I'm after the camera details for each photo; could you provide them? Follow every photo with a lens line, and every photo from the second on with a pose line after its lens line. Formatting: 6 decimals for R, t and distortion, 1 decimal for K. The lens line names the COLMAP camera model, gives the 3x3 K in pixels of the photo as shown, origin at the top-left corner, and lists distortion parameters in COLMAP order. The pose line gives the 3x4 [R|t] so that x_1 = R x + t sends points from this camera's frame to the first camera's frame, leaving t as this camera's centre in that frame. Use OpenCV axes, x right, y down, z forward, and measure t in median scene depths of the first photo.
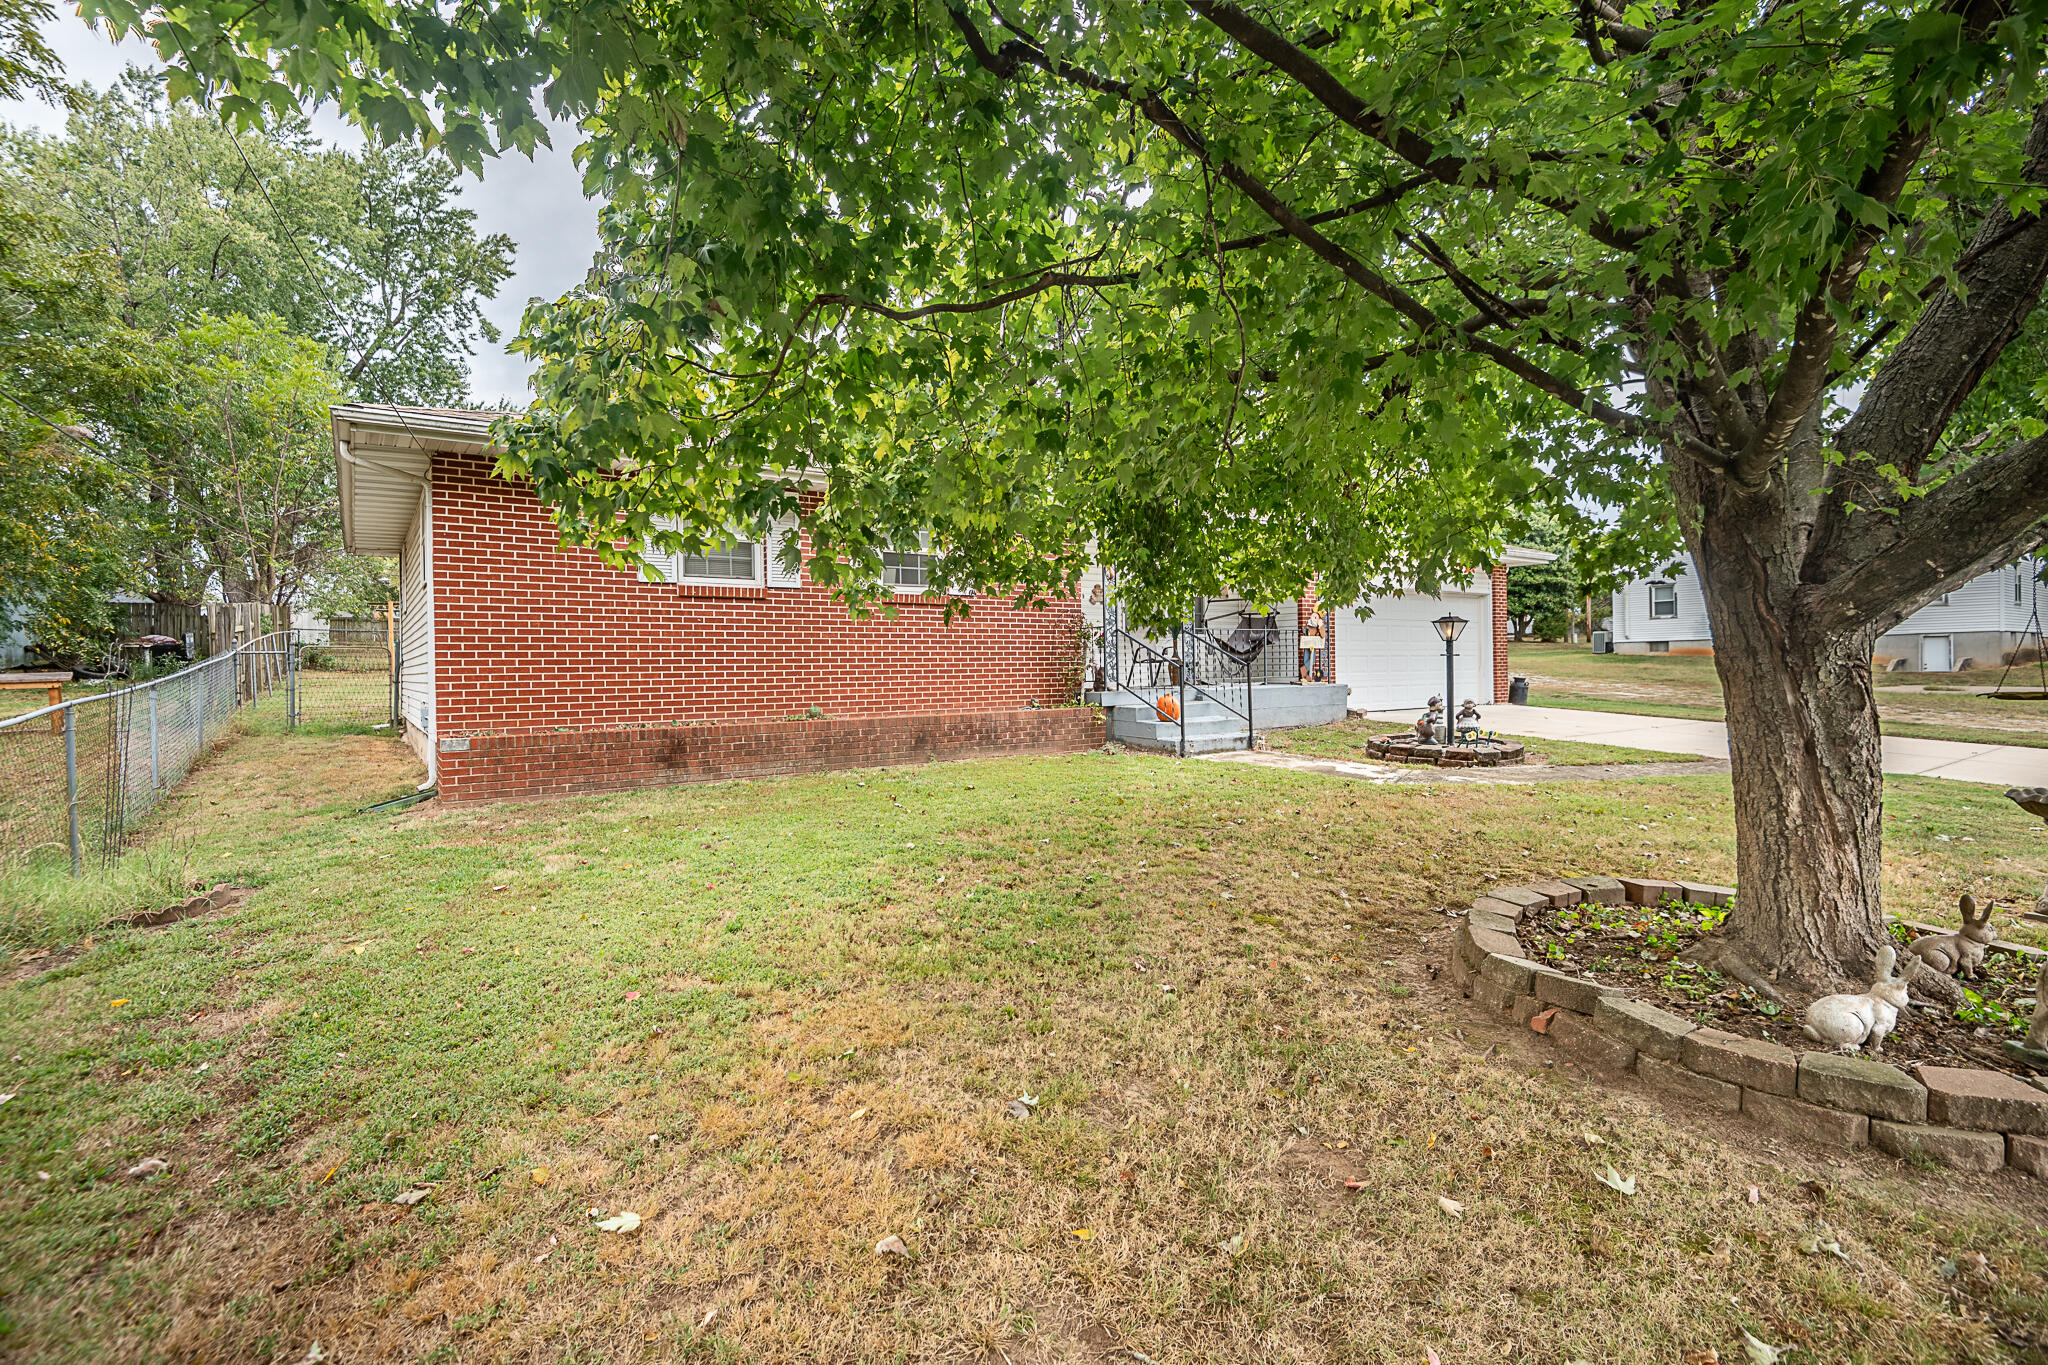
lens RADIAL K [[932.0, 0, 1020.4], [0, 932.0, 672.4], [0, 0, 1]] dist [-0.004023, -0.004684]
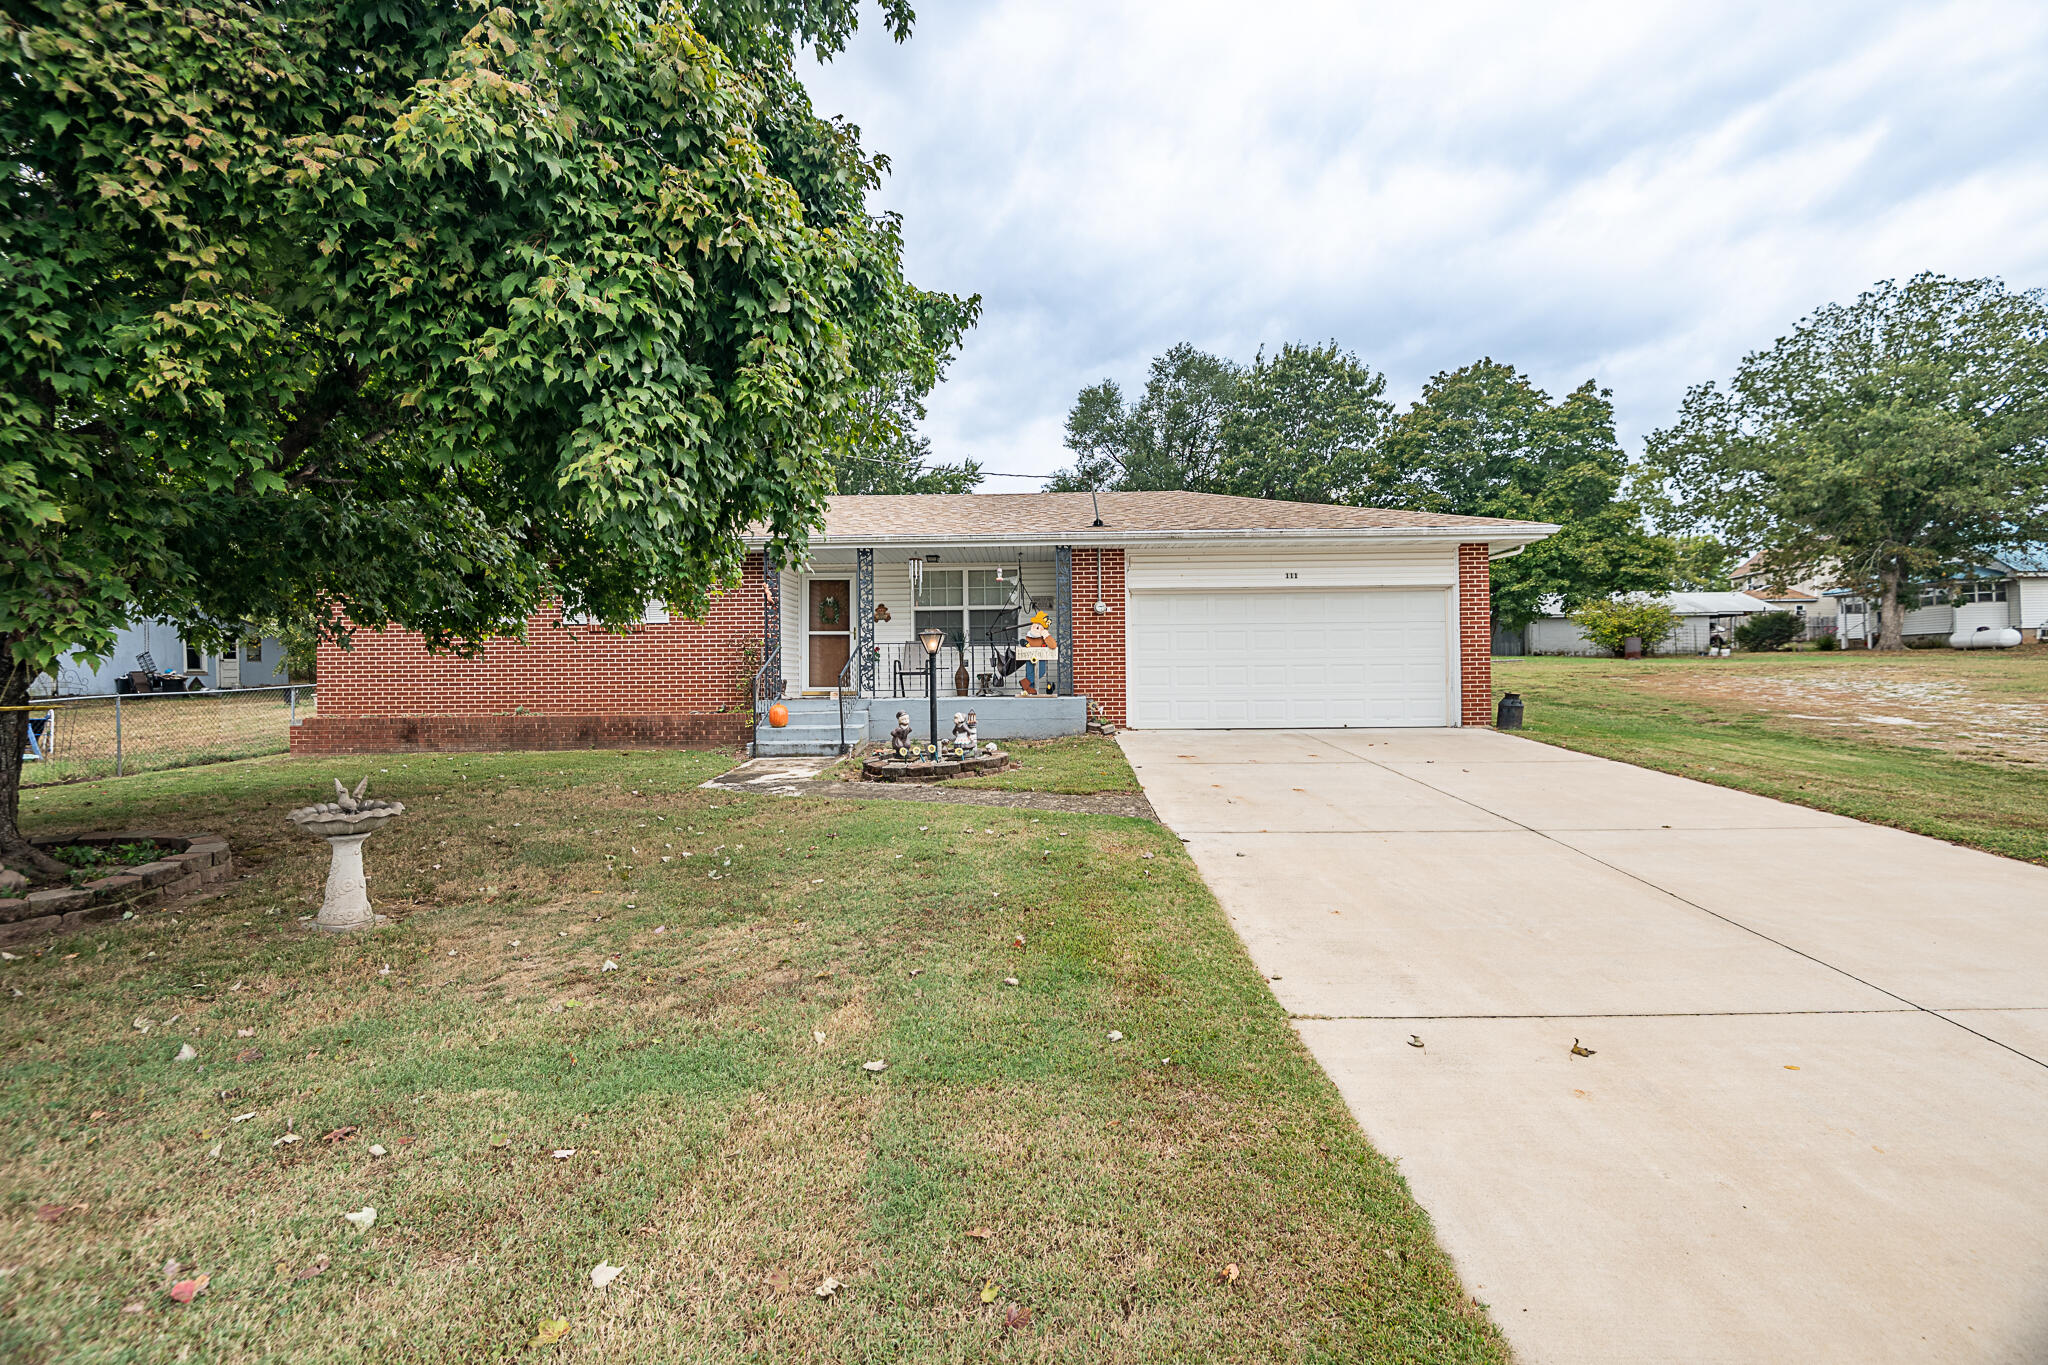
lens RADIAL K [[932.0, 0, 1022.9], [0, 932.0, 674.2], [0, 0, 1]] dist [-0.004023, -0.004684]
pose [[0.804819, 0.000242, -0.593520, 1.138674], [-0.002637, 0.999992, -0.003168, -0.010232], [0.593515, 0.004115, 0.804813, 0.275811]]
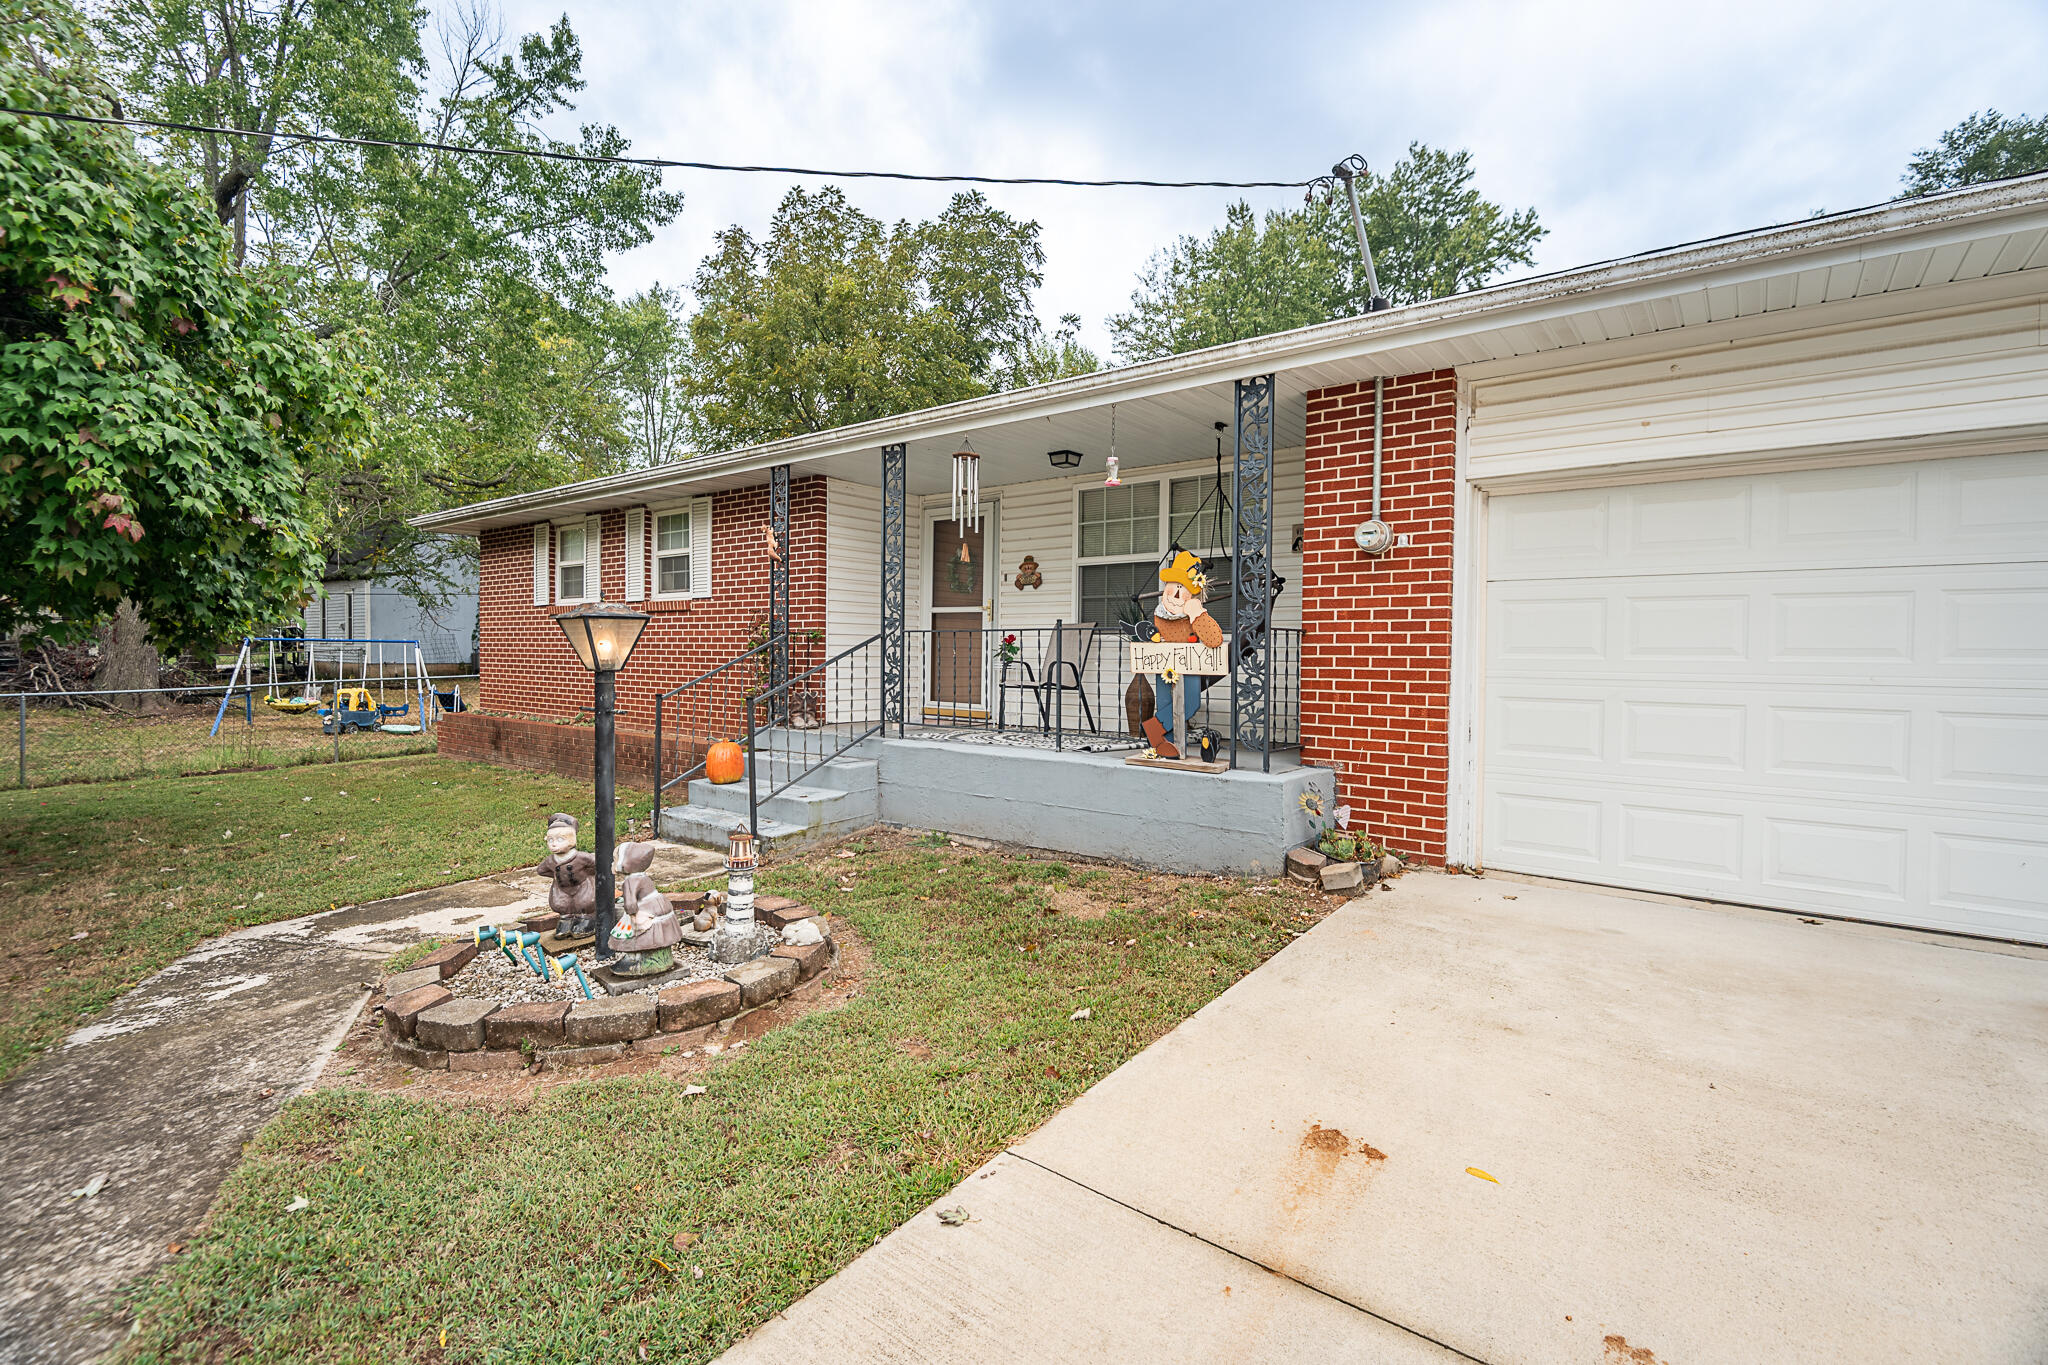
lens RADIAL K [[932.0, 0, 1023.7], [0, 932.0, 677.7], [0, 0, 1]] dist [-0.004023, -0.004684]
pose [[0.284968, 0.040711, -0.957672, 0.869186], [-0.018541, 0.999145, 0.036957, -0.048663], [0.958358, 0.007225, 0.285480, 1.073906]]
